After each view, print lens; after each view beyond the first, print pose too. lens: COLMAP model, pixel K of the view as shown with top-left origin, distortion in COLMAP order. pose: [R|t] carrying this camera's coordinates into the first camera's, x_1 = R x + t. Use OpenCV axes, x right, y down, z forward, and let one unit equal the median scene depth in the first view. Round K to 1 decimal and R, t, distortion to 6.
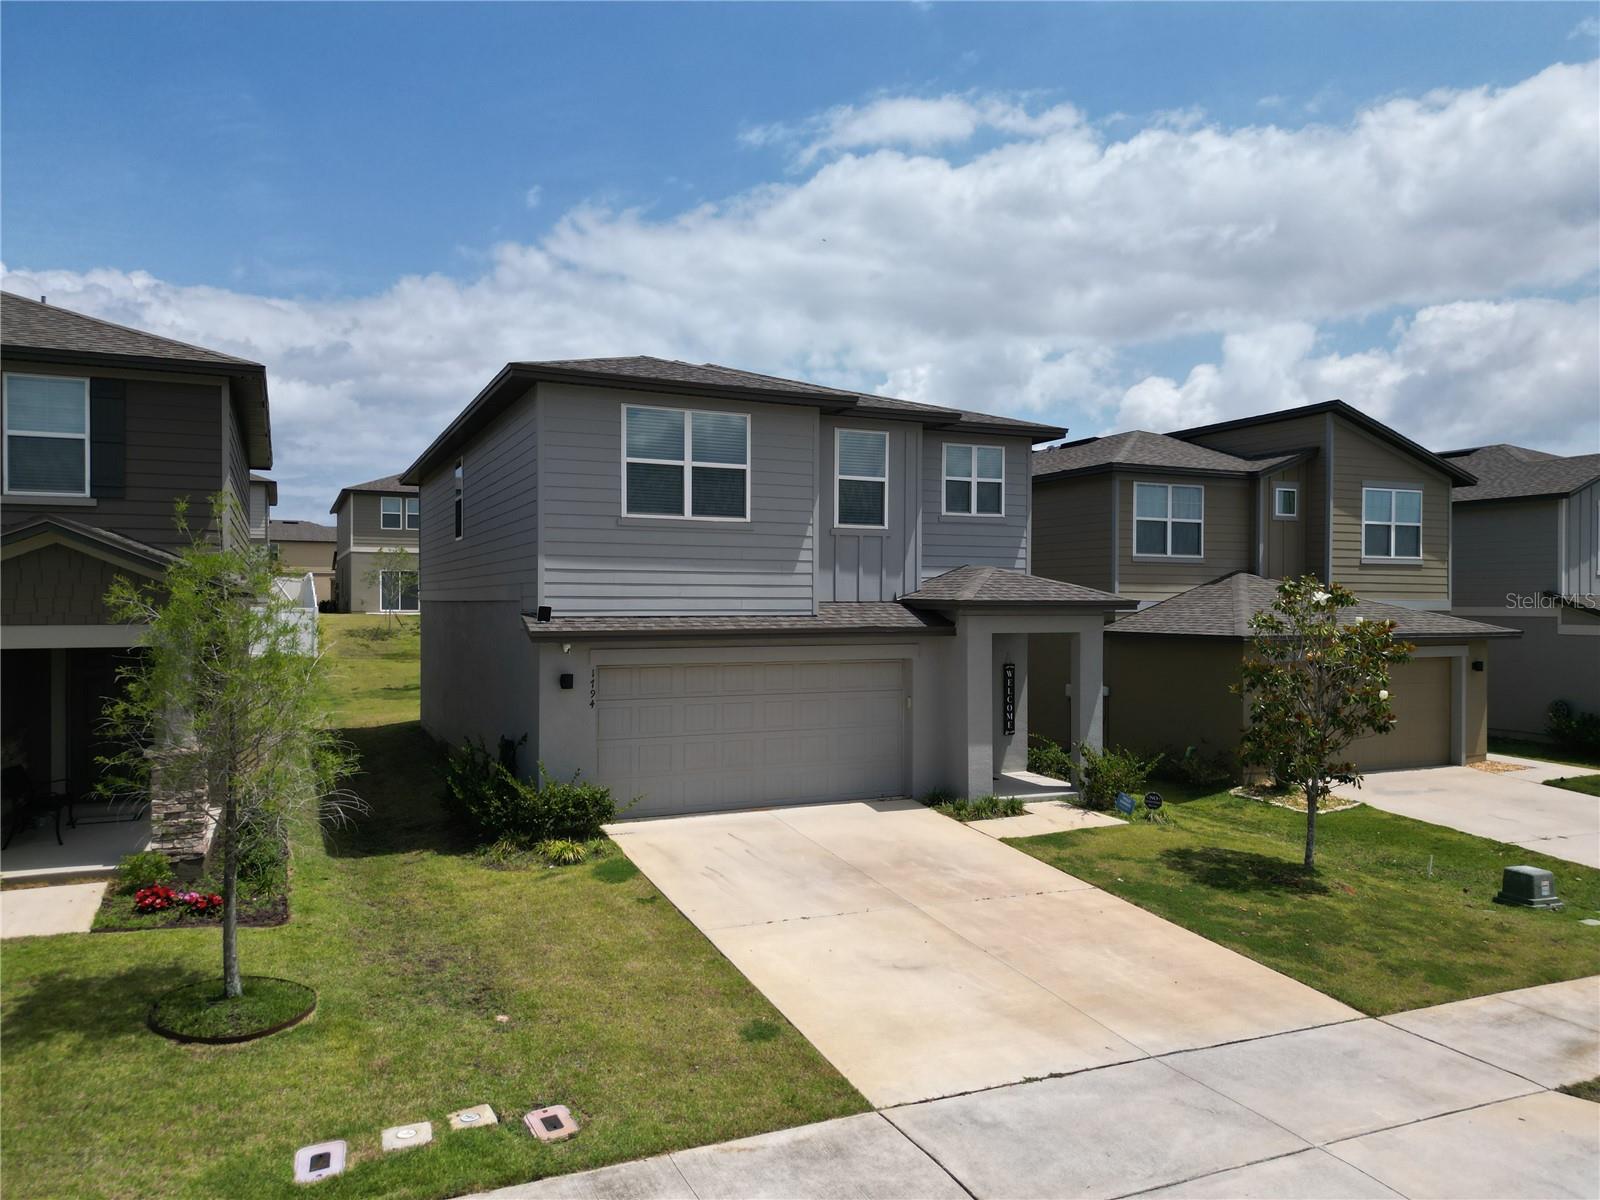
lens RADIAL K [[1131.7, 0, 812.8], [0, 1131.7, 587.3], [0, 0, 1]] dist [0.046208, -0.018096]
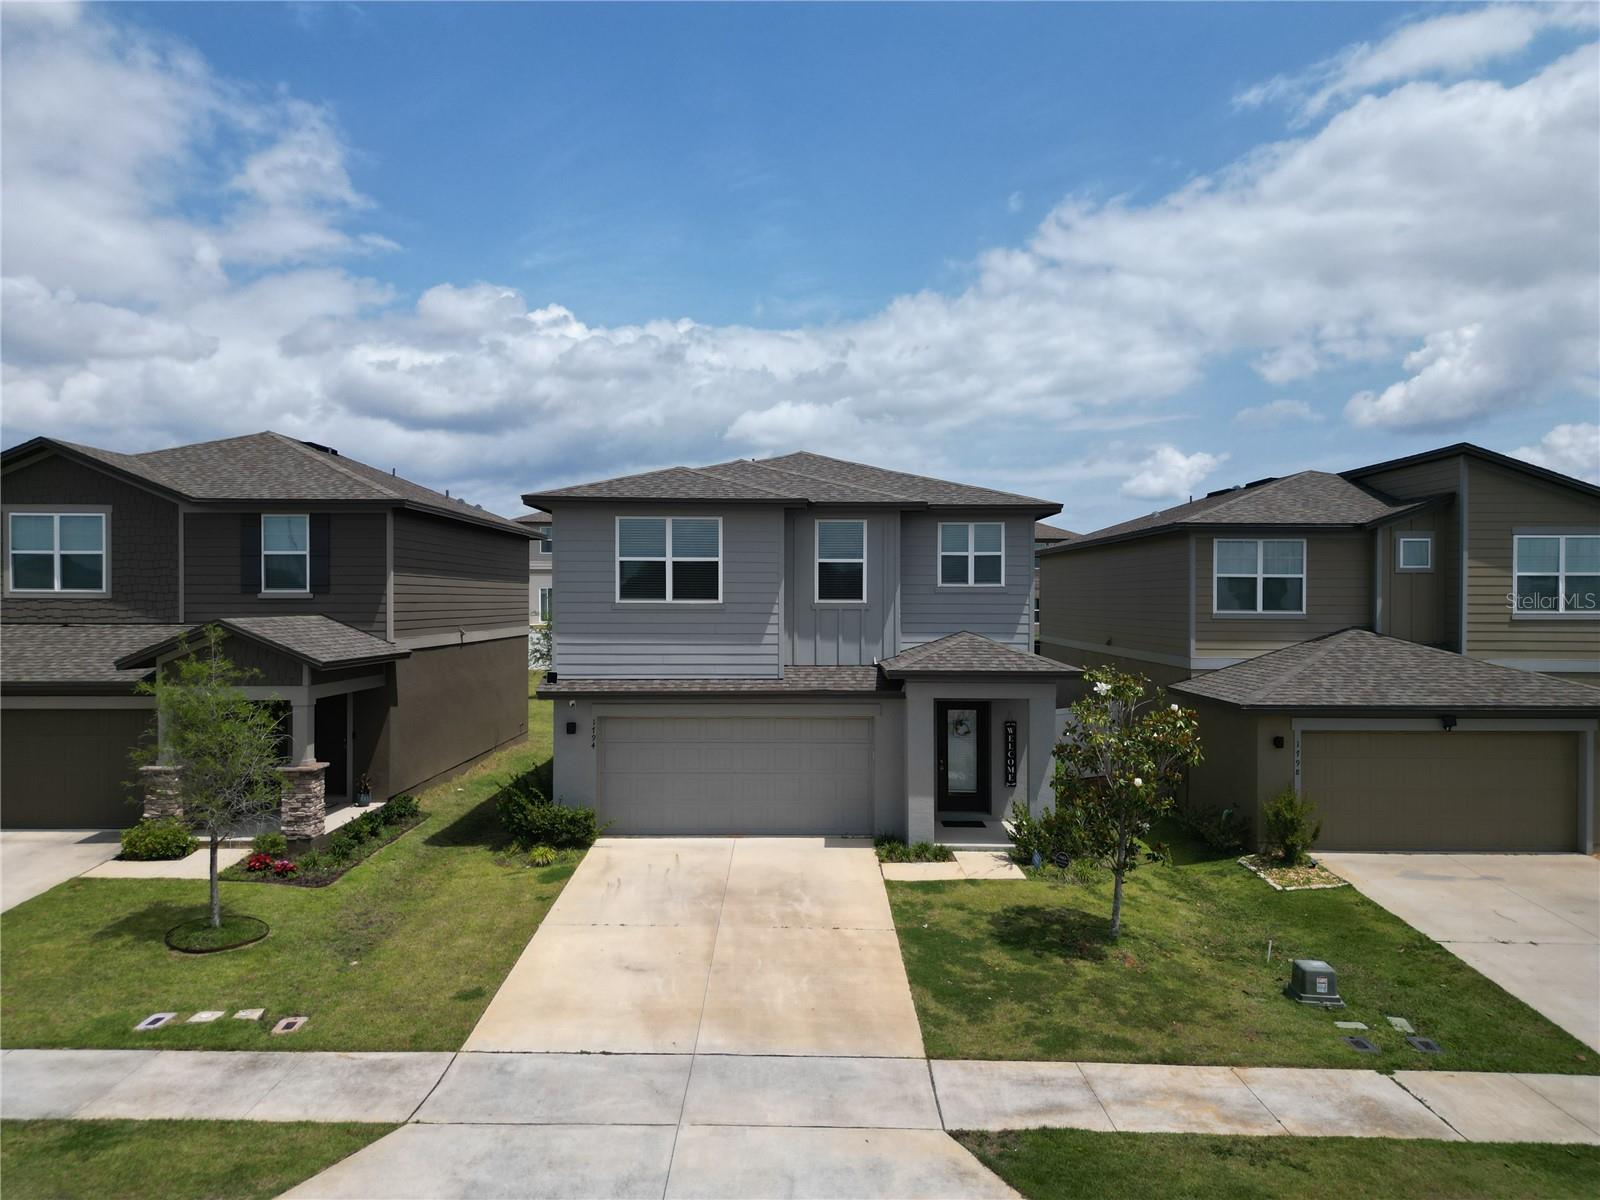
lens RADIAL K [[1132.1, 0, 800.0], [0, 1132.1, 600.0], [0, 0, 1]] dist [0.076398, -0.061847]
pose [[0.905112, 0.000161, -0.425173, 0.468991], [0.005158, 0.999922, 0.011358, -0.064285], [0.425142, -0.012473, 0.905041, -0.072194]]
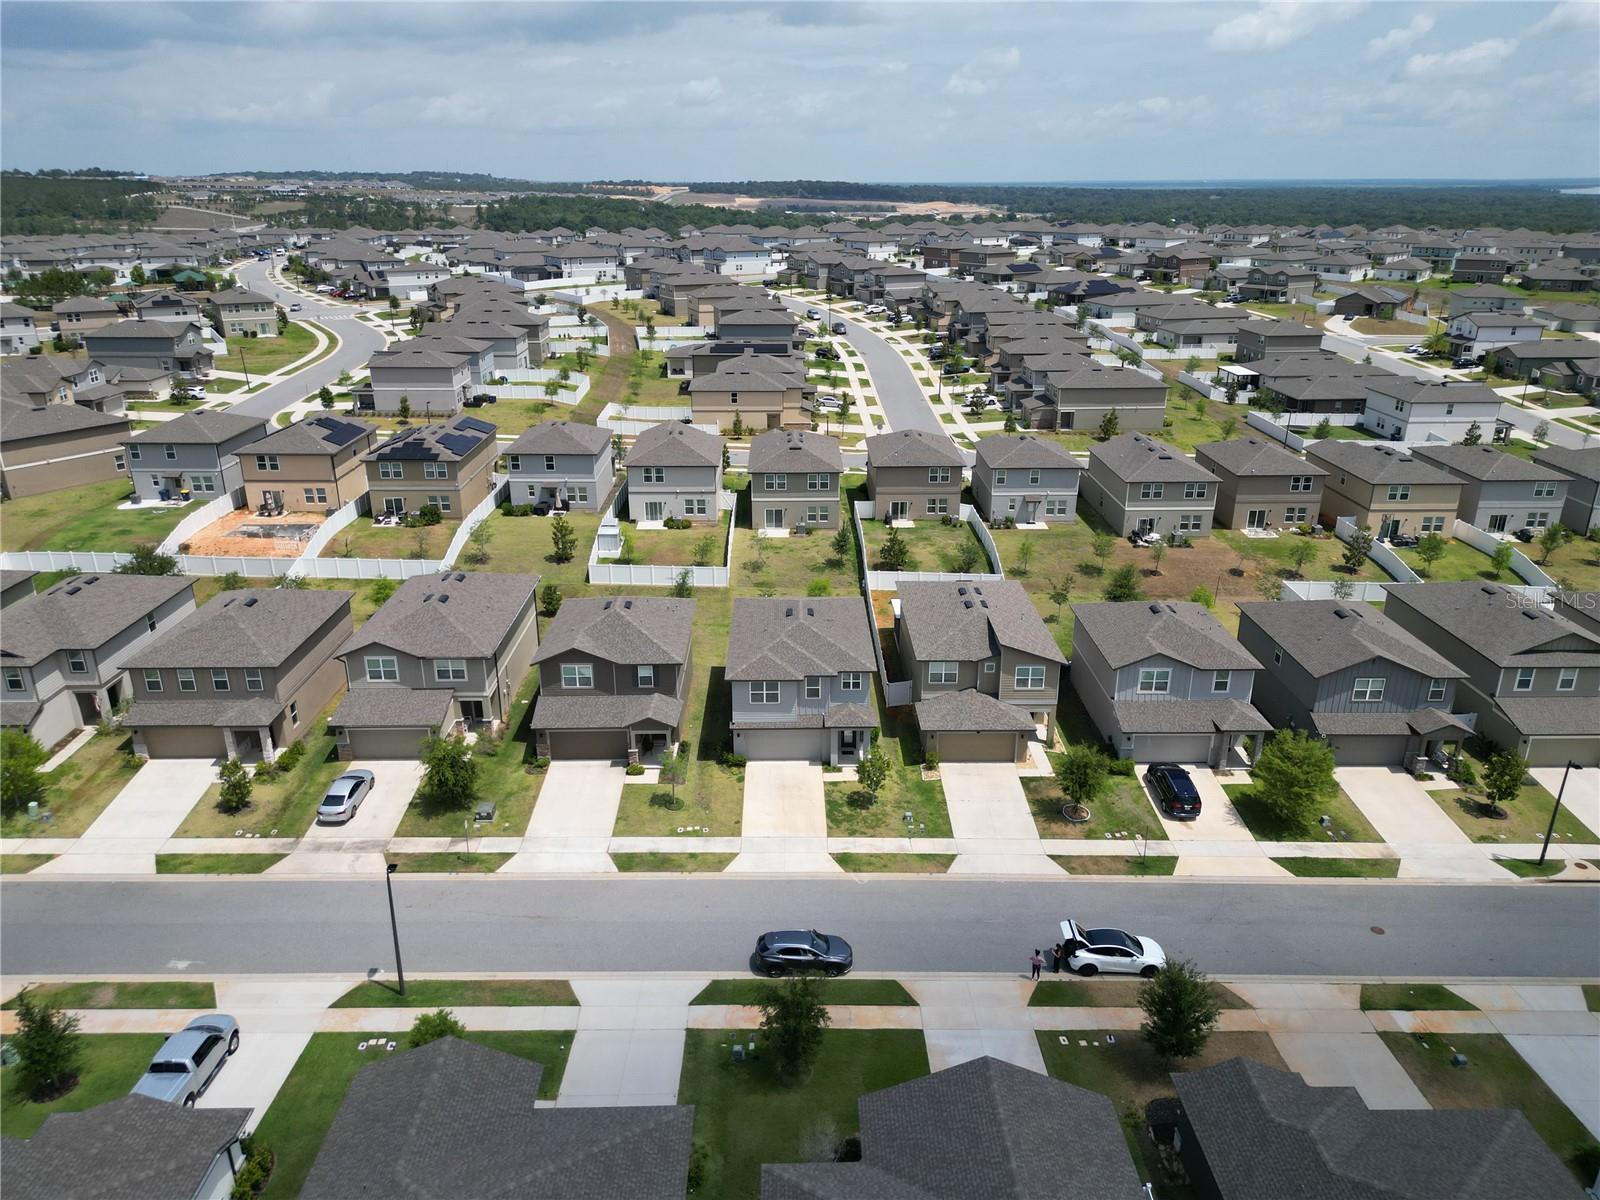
lens RADIAL K [[1100.6, 0, 804.9], [0, 1100.6, 630.2], [0, 0, 1]] dist [0.073979, -0.068175]
pose [[0.912469, 0.151815, -0.379938, 1.384199], [0.006394, 0.923208, 0.384248, -1.680924], [0.409096, -0.353043, 0.841428, -2.106546]]
